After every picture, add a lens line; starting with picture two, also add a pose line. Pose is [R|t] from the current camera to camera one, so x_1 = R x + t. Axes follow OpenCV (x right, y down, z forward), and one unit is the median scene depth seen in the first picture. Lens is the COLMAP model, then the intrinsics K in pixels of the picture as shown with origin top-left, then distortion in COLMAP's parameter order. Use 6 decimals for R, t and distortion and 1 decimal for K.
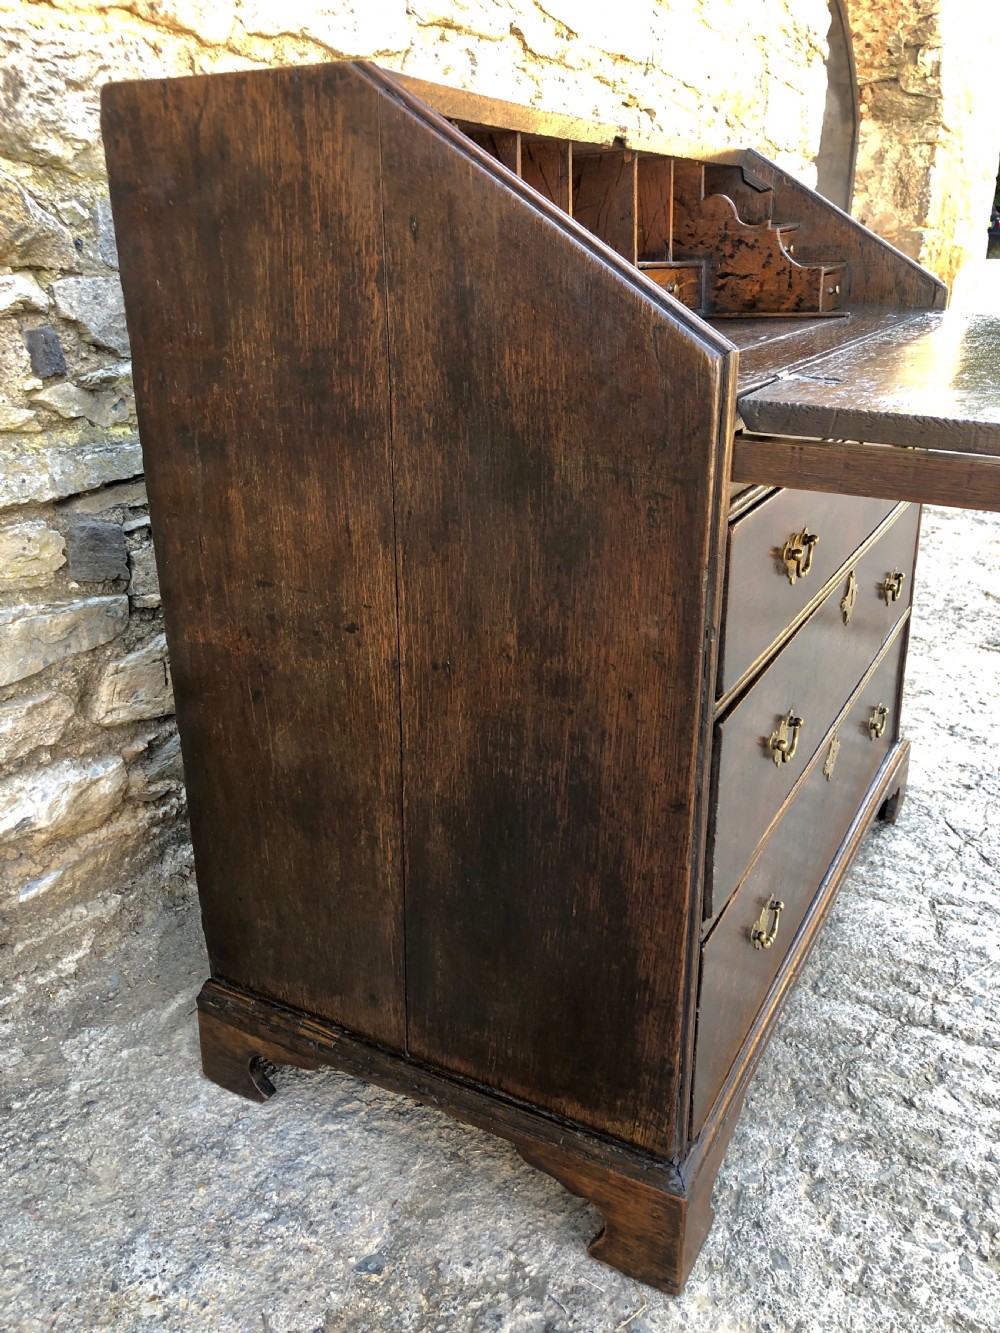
lens RADIAL K [[1095.3, 0, 495.6], [0, 1095.3, 657.3], [0, 0, 1]] dist [0.006280, 0.020360]
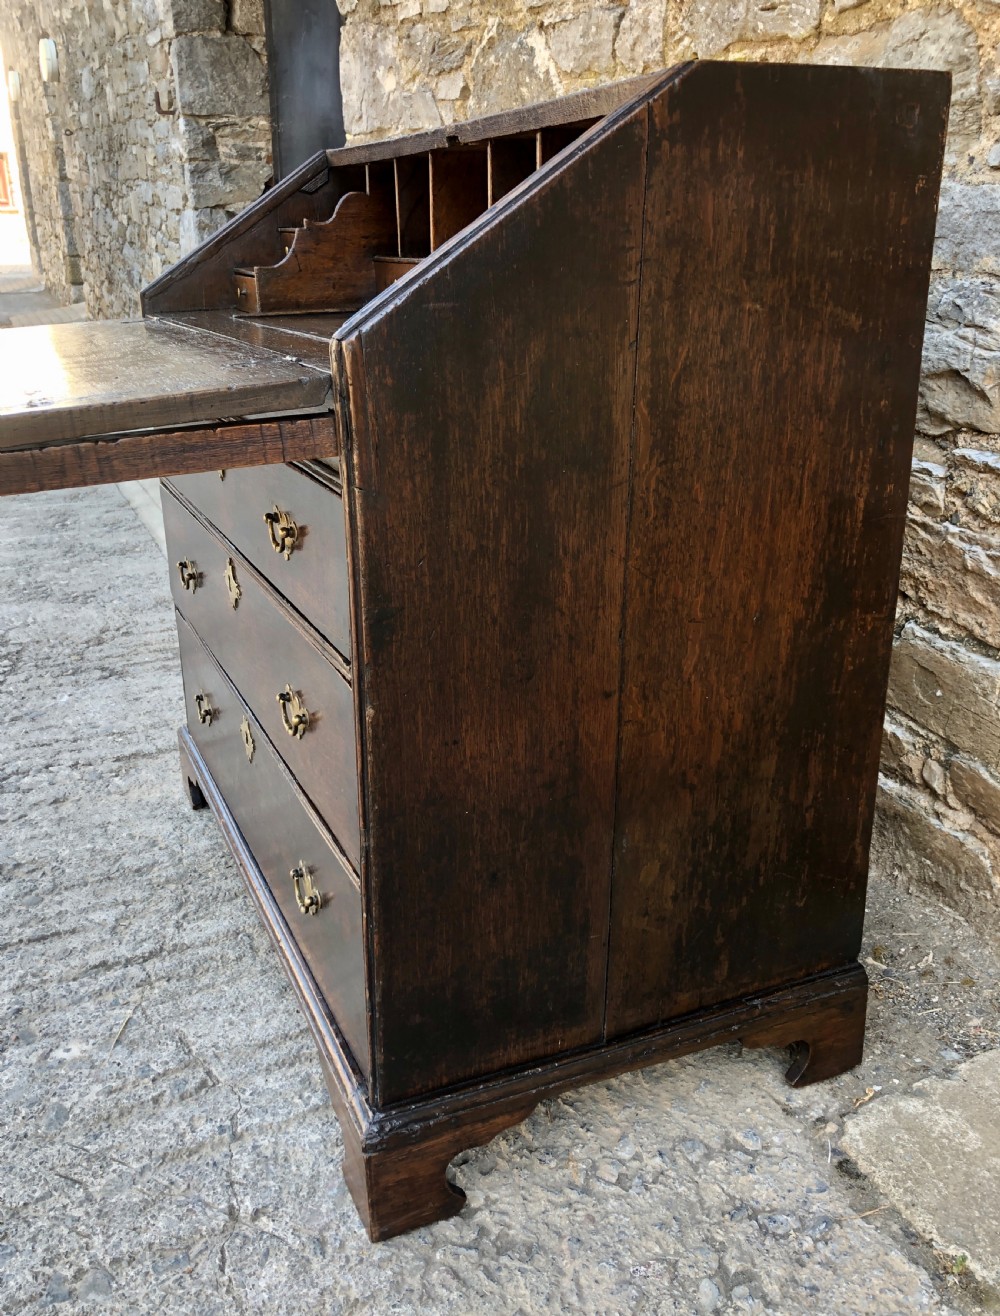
lens RADIAL K [[1153.0, 0, 493.9], [0, 1153.0, 624.2], [0, 0, 1]] dist [-0.006742, 0.046284]
pose [[-0.596924, 0.281772, -0.751190, 1.043630], [-0.255185, 0.820993, 0.510735, -0.668653], [0.760633, 0.496563, -0.418167, 1.730116]]
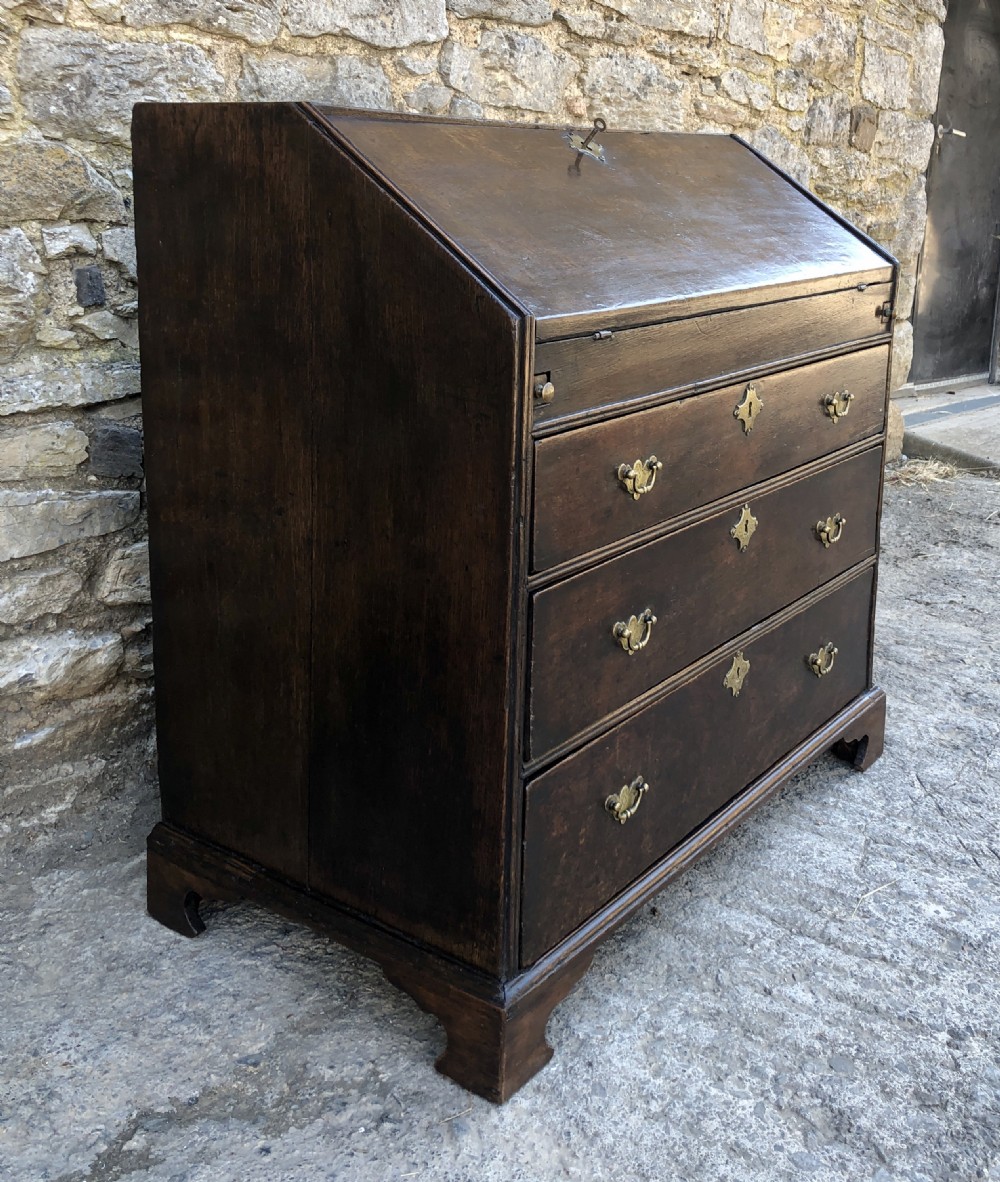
lens RADIAL K [[1310.3, 0, 539.3], [0, 1310.3, 454.6], [0, 0, 1]] dist [0.003777, 0.038728]
pose [[0.993319, 0.057815, -0.099878, 0.250376], [-0.071620, 0.987461, -0.140683, 0.079319], [0.090492, 0.146896, 0.985004, -0.376386]]
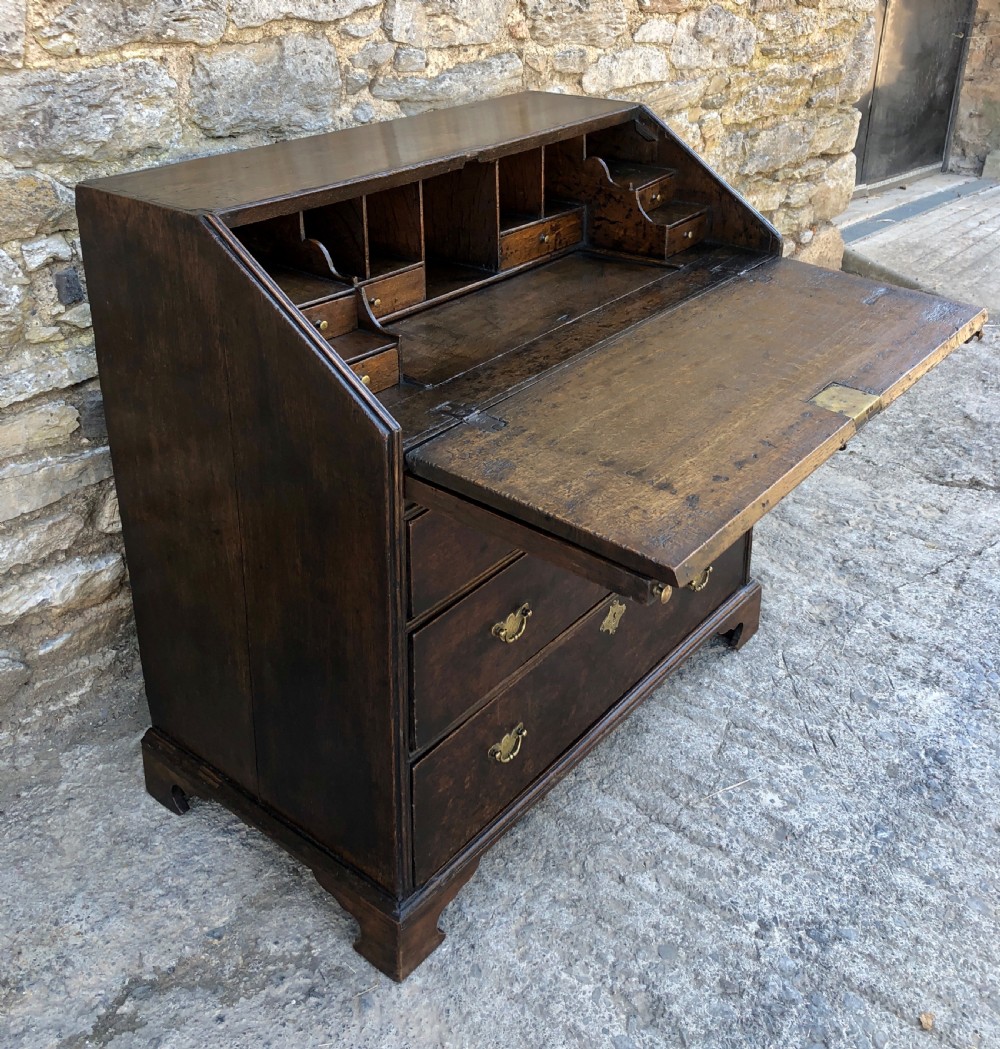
lens RADIAL K [[1150.4, 0, 489.9], [0, 1150.4, 404.3], [0, 0, 1]] dist [0.003039, 0.028717]
pose [[0.985736, 0.085250, -0.145108, 0.371475], [-0.075632, 0.994636, 0.070567, -0.278249], [0.150345, -0.058586, 0.986896, -0.418940]]
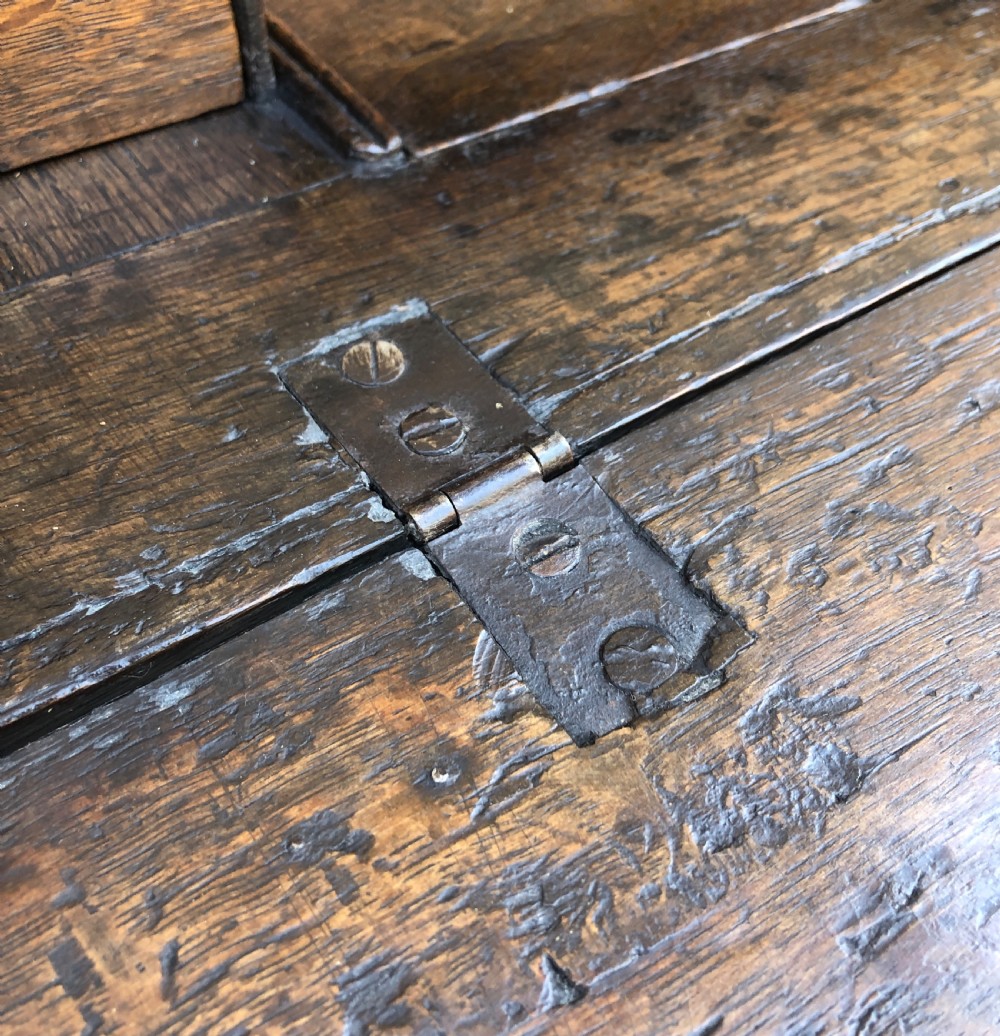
lens RADIAL K [[1064.0, 0, 500.0], [0, 1064.0, 517.8], [0, 0, 1]] dist [-0.006278, -0.009254]
pose [[0.881896, 0.374186, -0.286783, 0.231739], [-0.177917, 0.827483, 0.532558, -0.260234], [0.436584, -0.418638, 0.796327, 0.594604]]
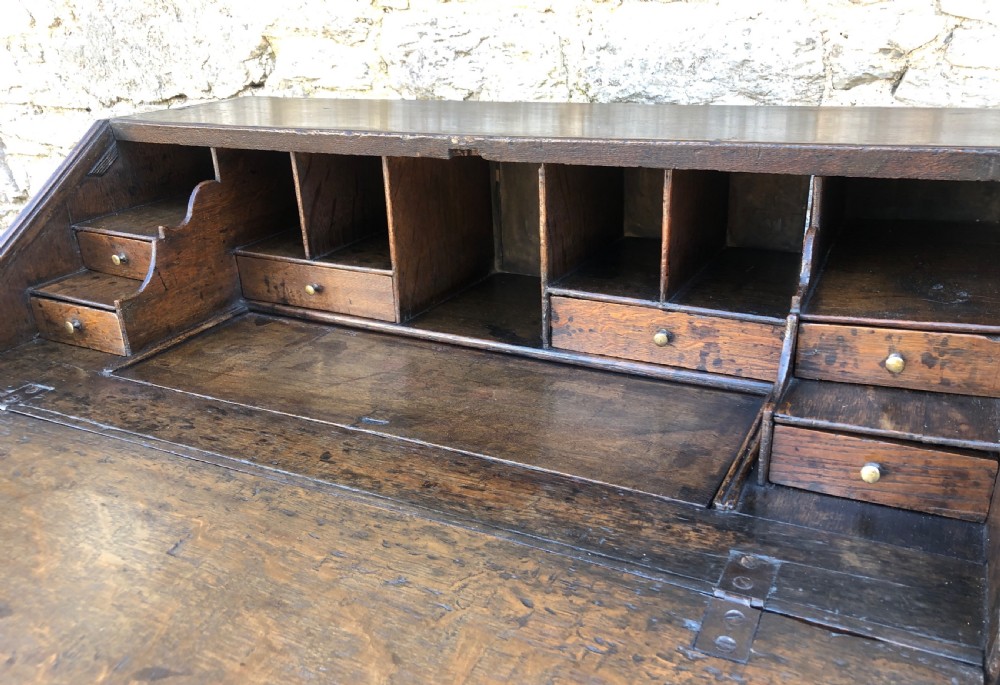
lens RADIAL K [[823.3, 0, 500.0], [0, 823.3, 362.1], [0, 0, 1]] dist [0.001936, 0.007983]
pose [[0.035011, 0.409090, -0.911822, 0.785614], [-0.315726, 0.870183, 0.378285, -0.589598], [0.948204, 0.274641, 0.159626, 0.981152]]
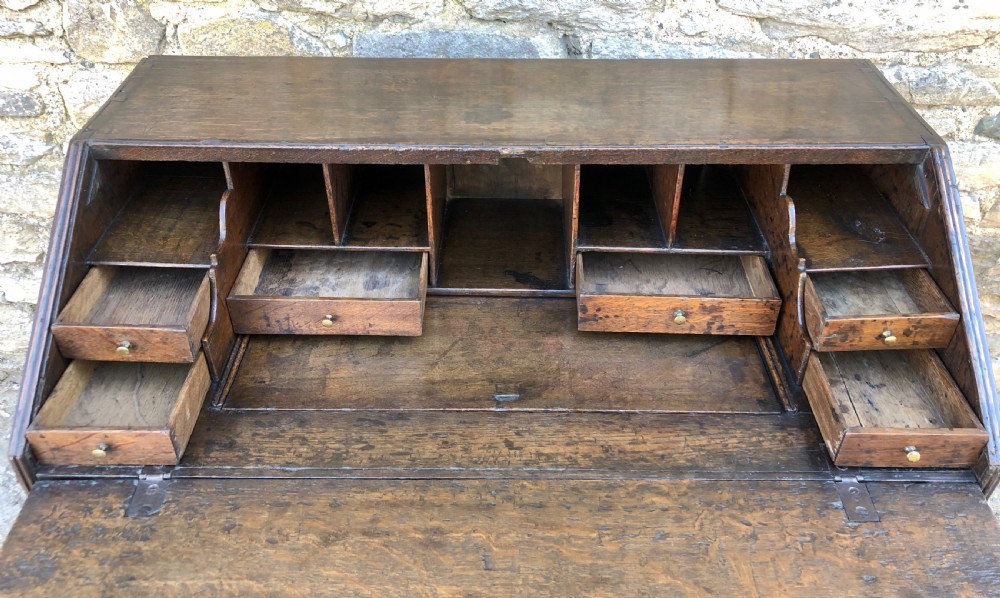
lens RADIAL K [[818.6, 0, 498.7], [0, 818.6, 270.1], [0, 0, 1]] dist [0.011331, 0.003402]
pose [[0.474171, 0.536397, -0.698169, 0.714007], [-0.317377, 0.843807, 0.432738, -0.722975], [0.821239, 0.016391, 0.570349, 0.555153]]
